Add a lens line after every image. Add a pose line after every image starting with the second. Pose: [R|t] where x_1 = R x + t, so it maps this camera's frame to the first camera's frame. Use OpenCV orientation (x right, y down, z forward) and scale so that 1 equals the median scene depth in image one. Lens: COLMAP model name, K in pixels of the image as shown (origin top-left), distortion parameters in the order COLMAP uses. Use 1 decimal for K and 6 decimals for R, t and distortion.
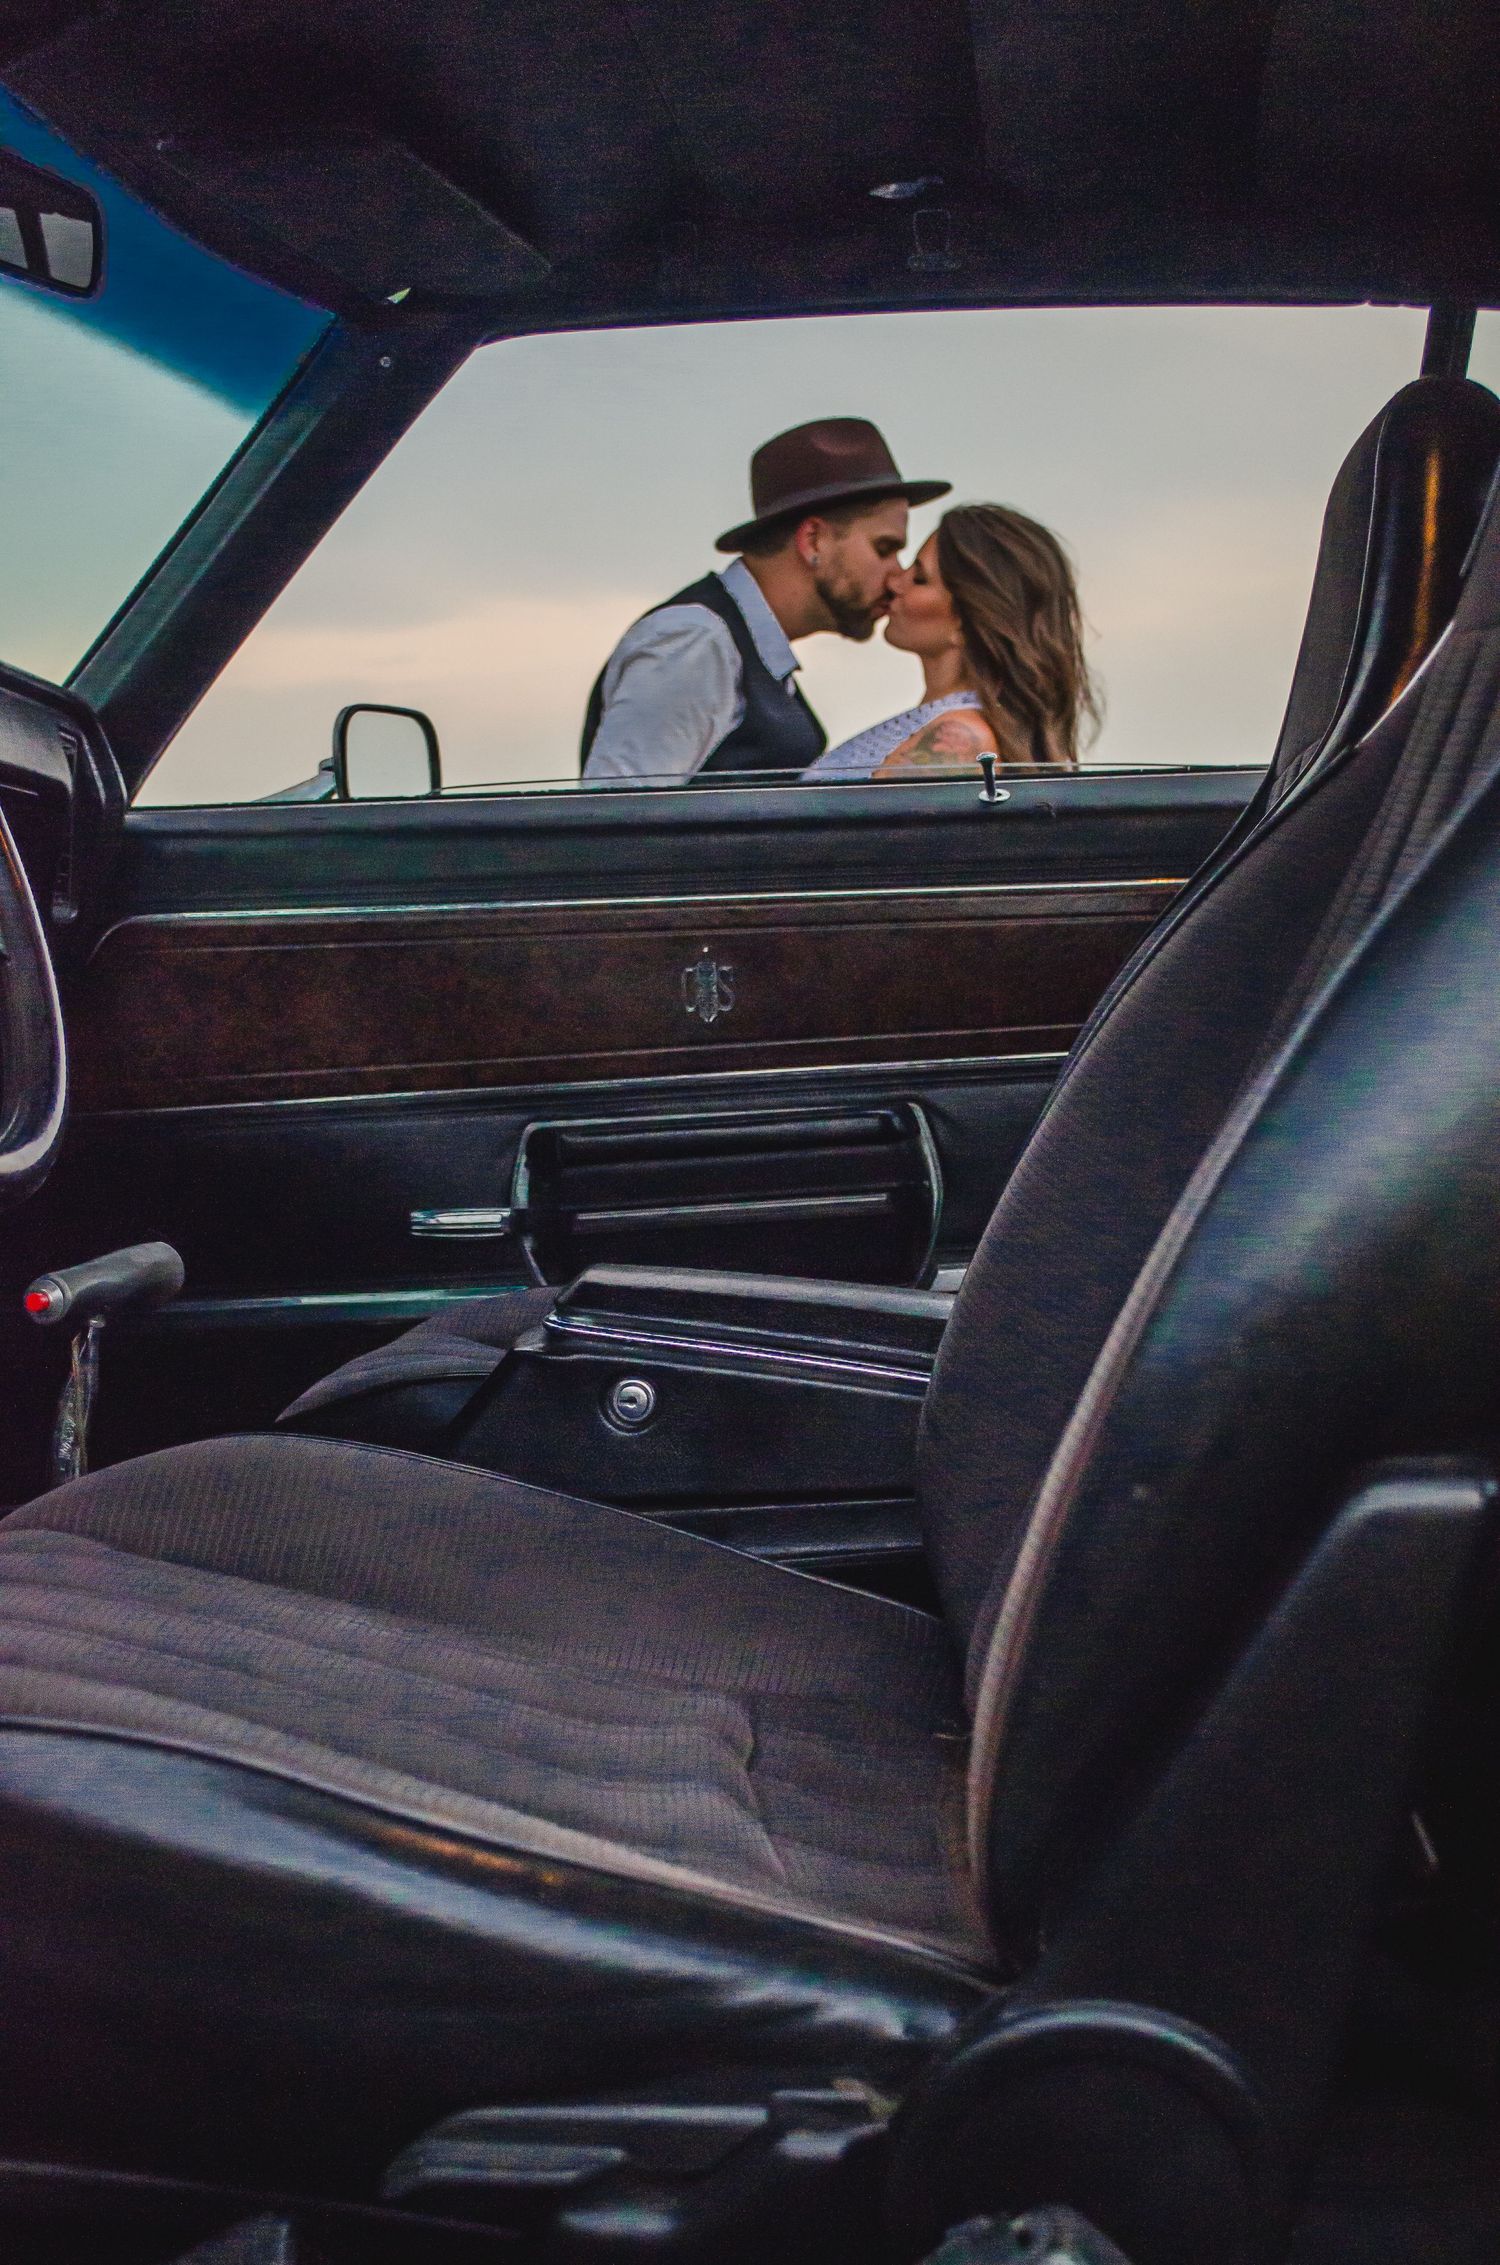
lens RADIAL K [[3120.8, 0, 752.4], [0, 3120.8, 1133.0], [0, 0, 1]] dist [0.056051, 0.000000]
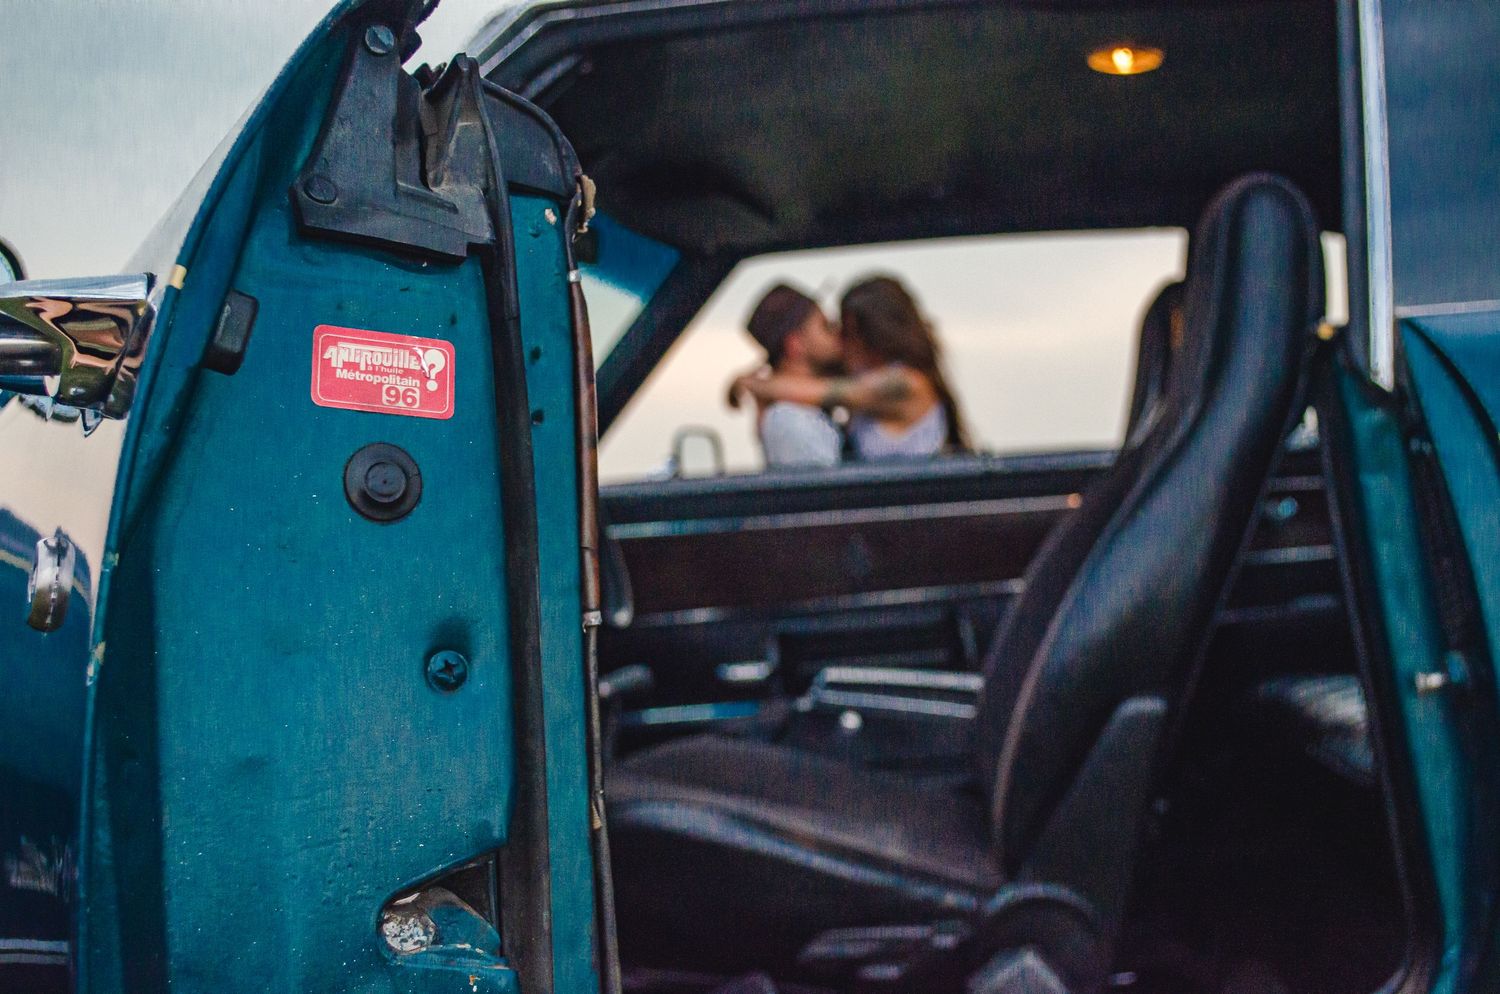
lens RADIAL K [[2061.8, 0, 748.6], [0, 2061.8, 498.9], [0, 0, 1]] dist [-0.031310, 0.000000]
pose [[0.998737, -0.031543, -0.039117, -0.041913], [0.028150, 0.996030, -0.084446, 0.039093], [0.041625, 0.083238, 0.995660, -0.530313]]
